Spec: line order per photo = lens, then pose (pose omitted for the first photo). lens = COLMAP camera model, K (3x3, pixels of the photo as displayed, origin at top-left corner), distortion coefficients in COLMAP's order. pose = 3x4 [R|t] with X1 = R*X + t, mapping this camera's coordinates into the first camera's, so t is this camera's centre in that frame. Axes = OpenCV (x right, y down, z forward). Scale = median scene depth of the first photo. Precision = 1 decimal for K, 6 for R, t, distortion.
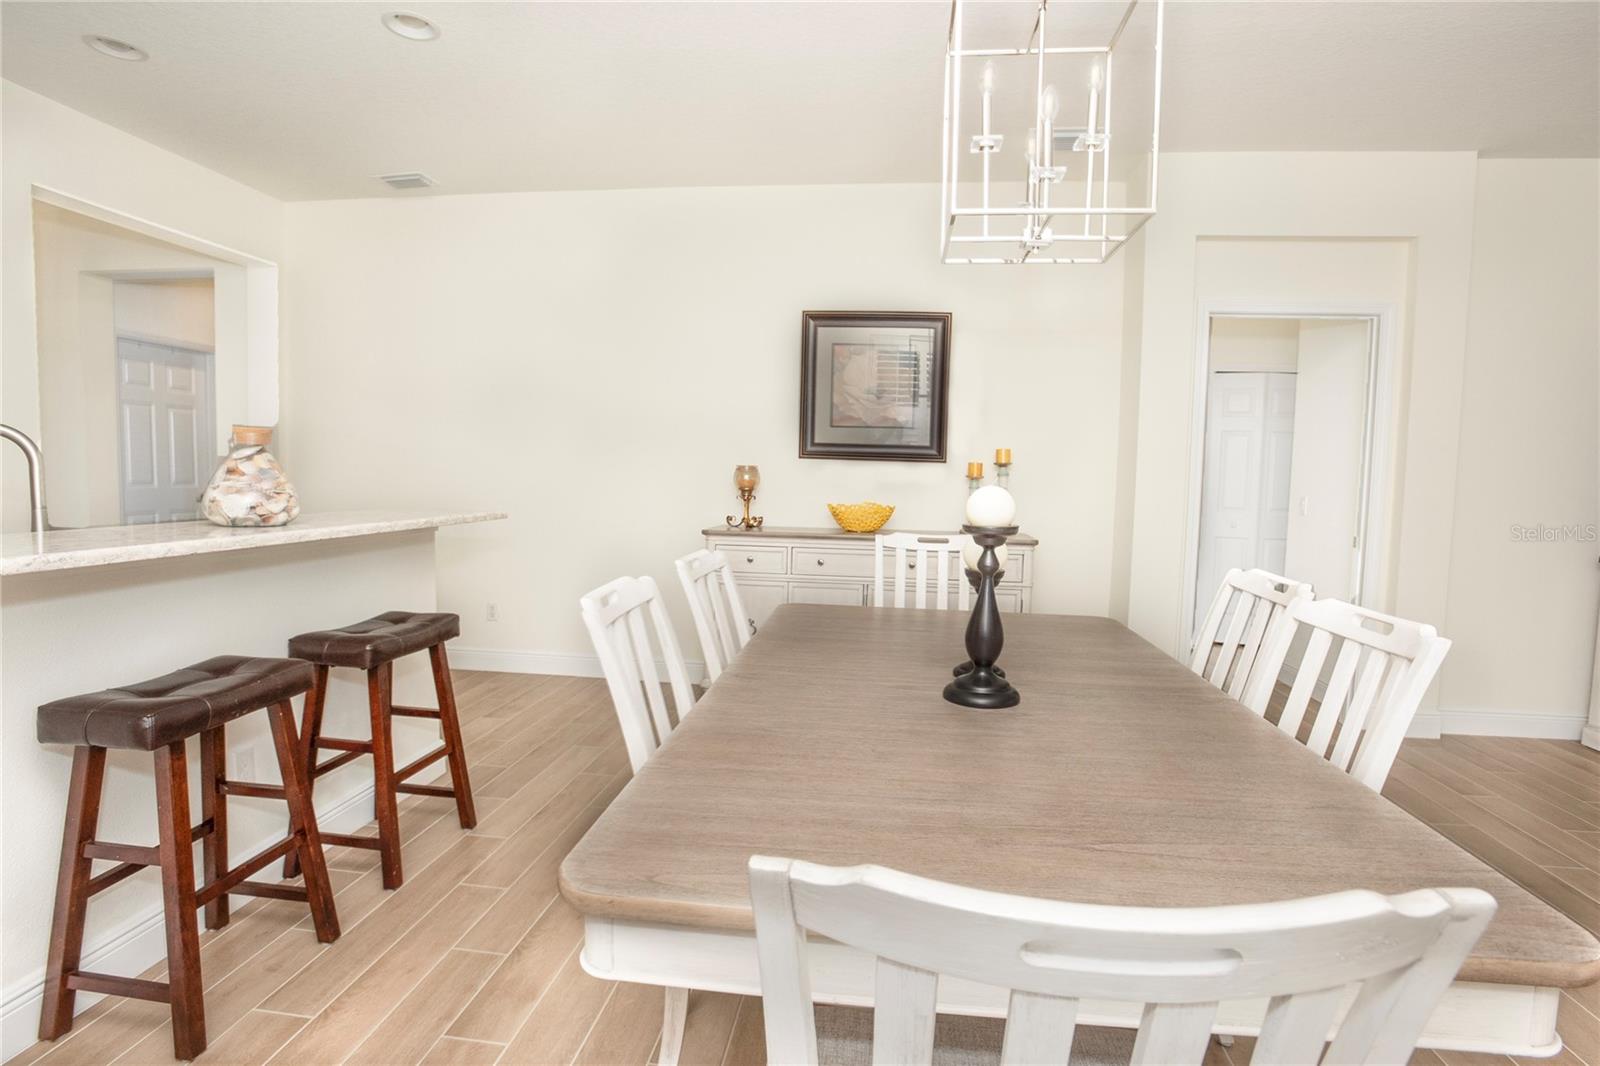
lens RADIAL K [[800.2, 0, 856.3], [0, 800.2, 530.8], [0, 0, 1]] dist [-0.034617, 0.000046]
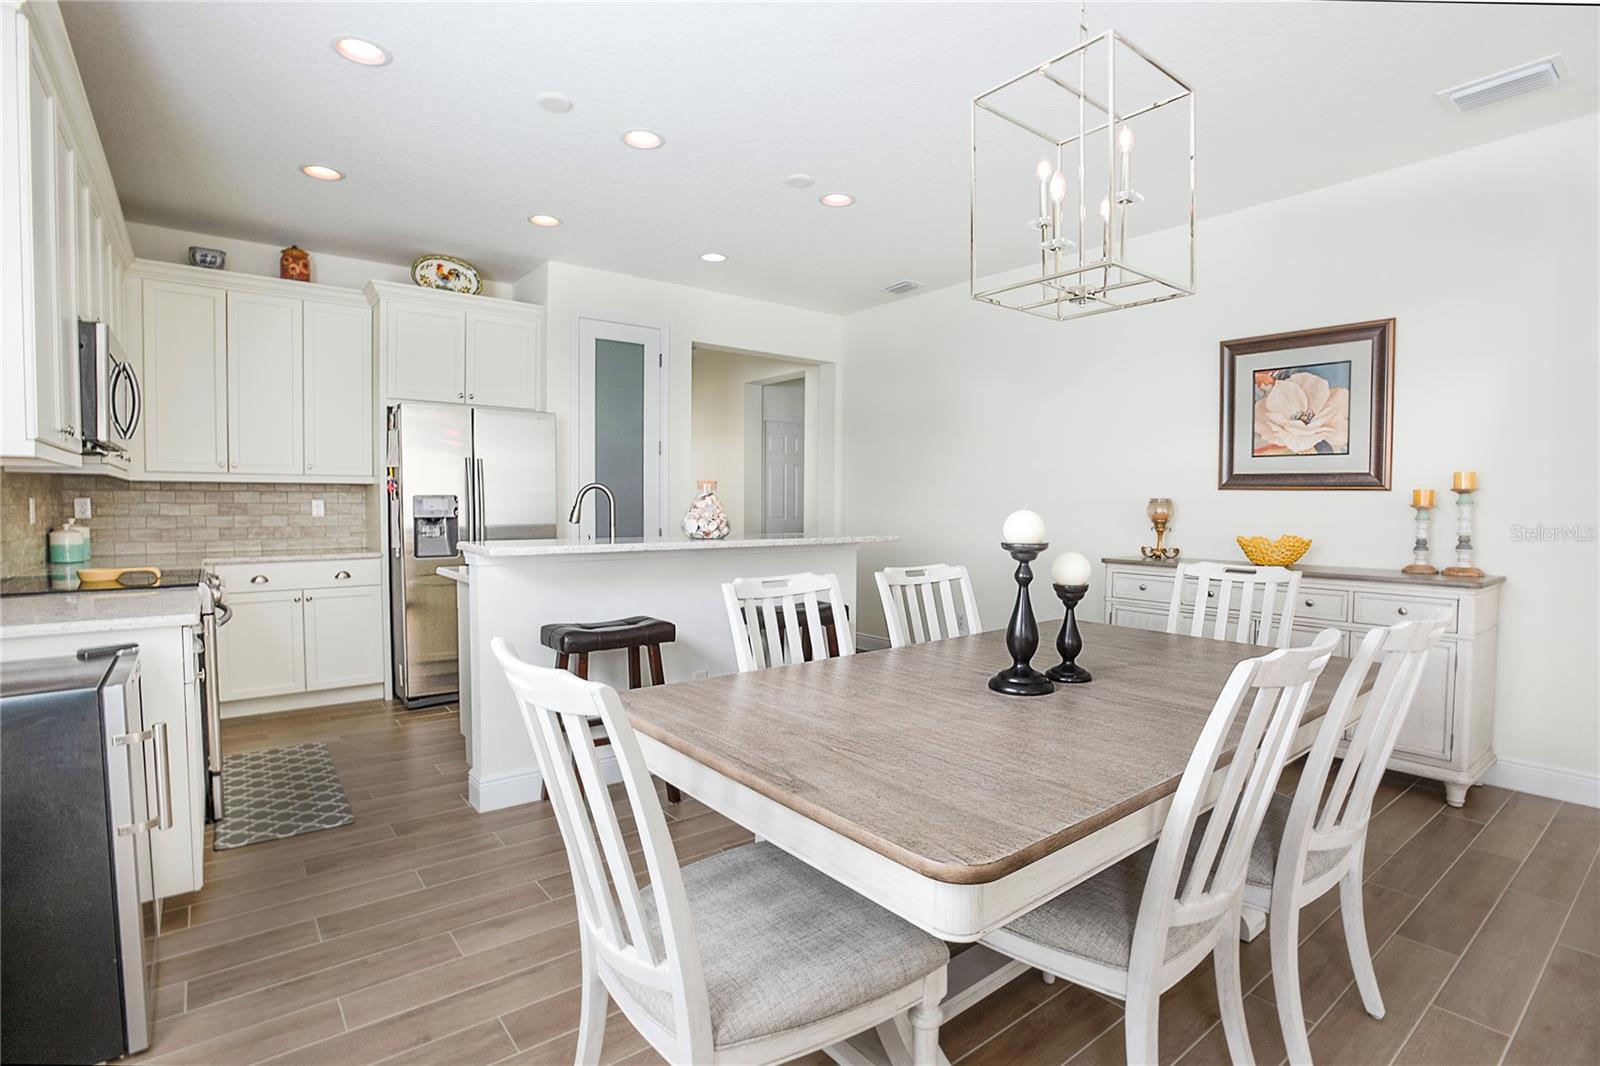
lens RADIAL K [[800.2, 0, 856.3], [0, 800.2, 530.8], [0, 0, 1]] dist [-0.034617, 0.000046]
pose [[0.708277, 0.005756, -0.705911, 0.447464], [-0.039781, 0.998703, -0.031771, 0.012495], [0.704813, 0.050585, 0.707588, -0.013785]]
